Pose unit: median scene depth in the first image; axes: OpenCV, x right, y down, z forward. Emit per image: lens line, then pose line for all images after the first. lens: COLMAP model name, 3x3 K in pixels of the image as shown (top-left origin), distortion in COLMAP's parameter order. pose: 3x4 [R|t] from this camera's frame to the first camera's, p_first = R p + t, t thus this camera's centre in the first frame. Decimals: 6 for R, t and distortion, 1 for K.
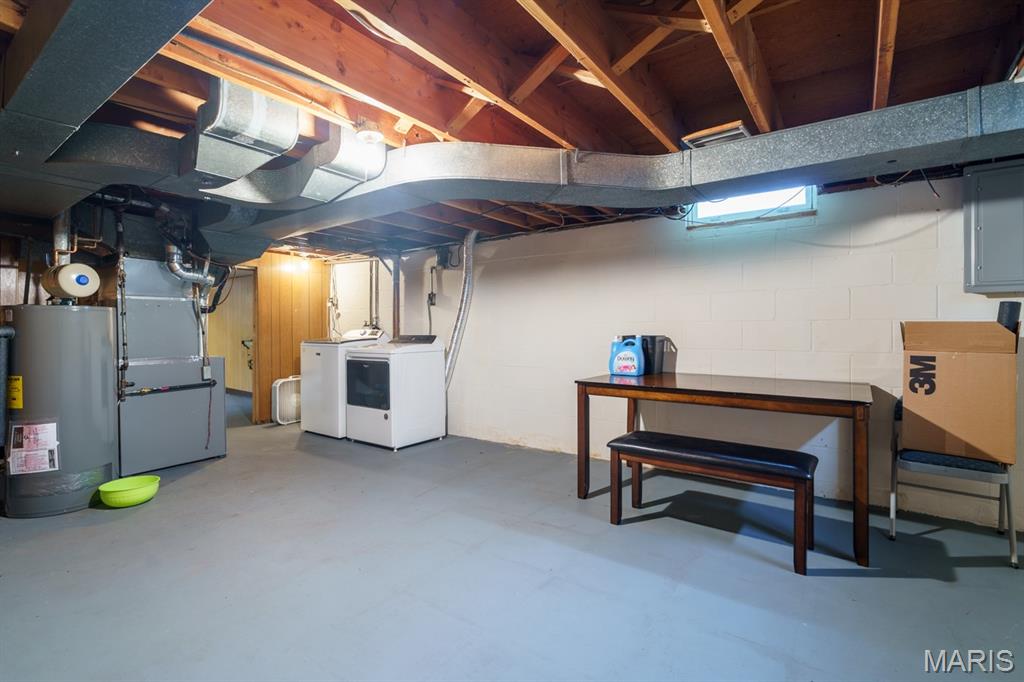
lens RADIAL K [[467.7, 0, 513.2], [0, 467.7, 333.5], [0, 0, 1]] dist [-0.005583, -0.000058]
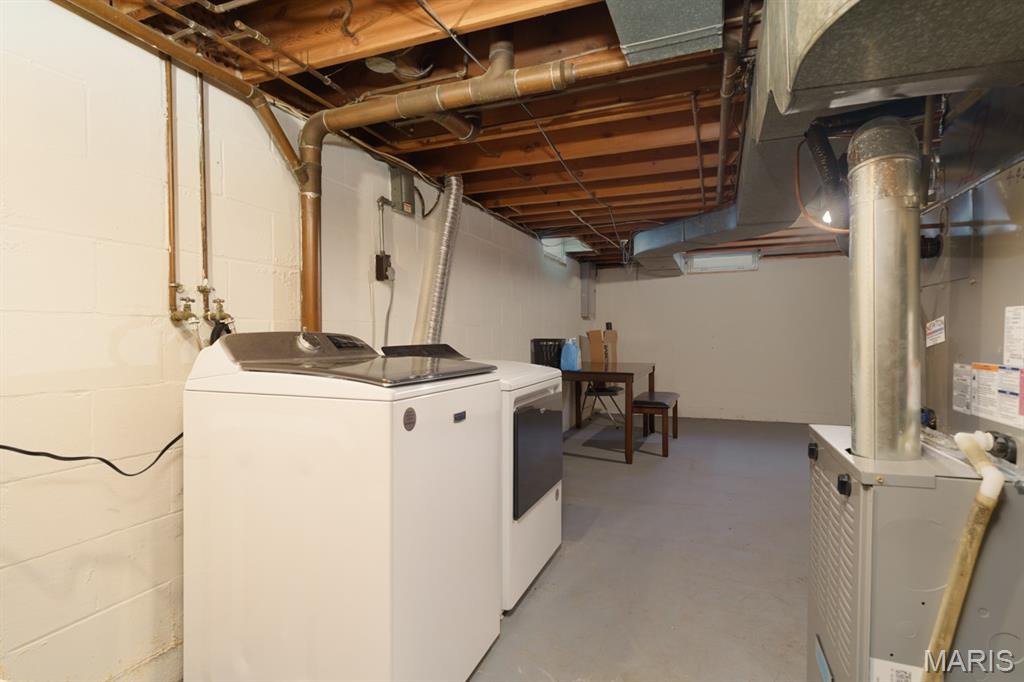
lens RADIAL K [[530.1, 0, 512.0], [0, 530.1, 341.0], [0, 0, 1]] dist [0.000105, -0.000007]
pose [[-0.254487, 0.002059, 0.967074, -0.707021], [0.007254, 0.999974, -0.000220, -0.001991], [-0.967049, 0.006959, -0.254495, 1.013921]]
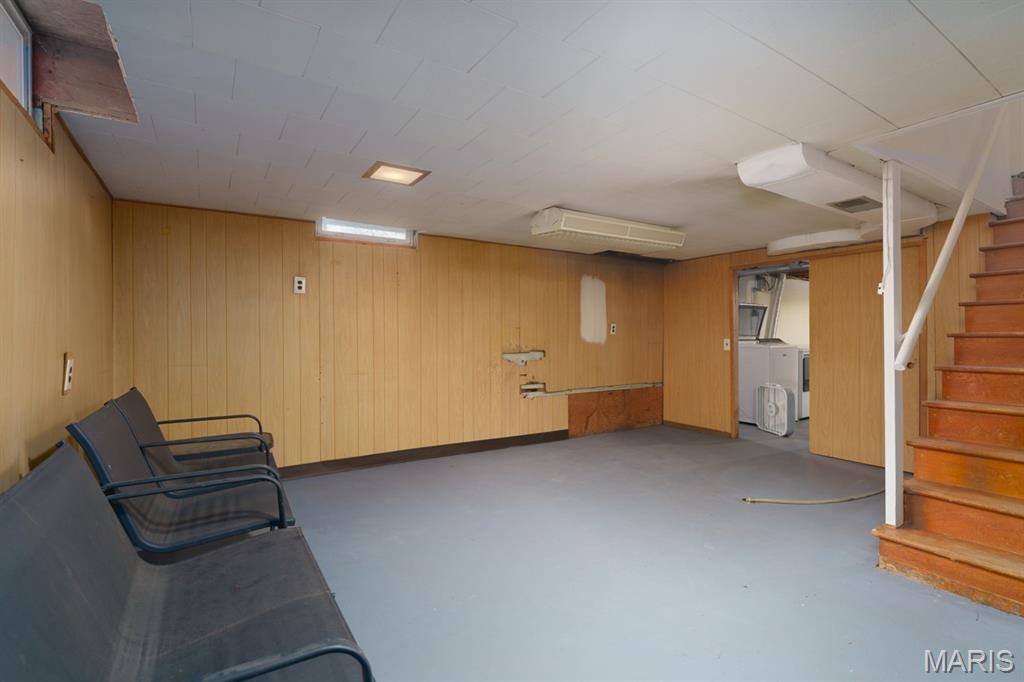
lens RADIAL K [[467.7, 0, 513.2], [0, 467.7, 333.5], [0, 0, 1]] dist [-0.005583, -0.000058]
pose [[0.358383, 0.006240, 0.933554, -1.690918], [0.006241, 0.999939, -0.009080, -0.005874], [-0.933554, 0.009080, 0.358323, 1.172818]]
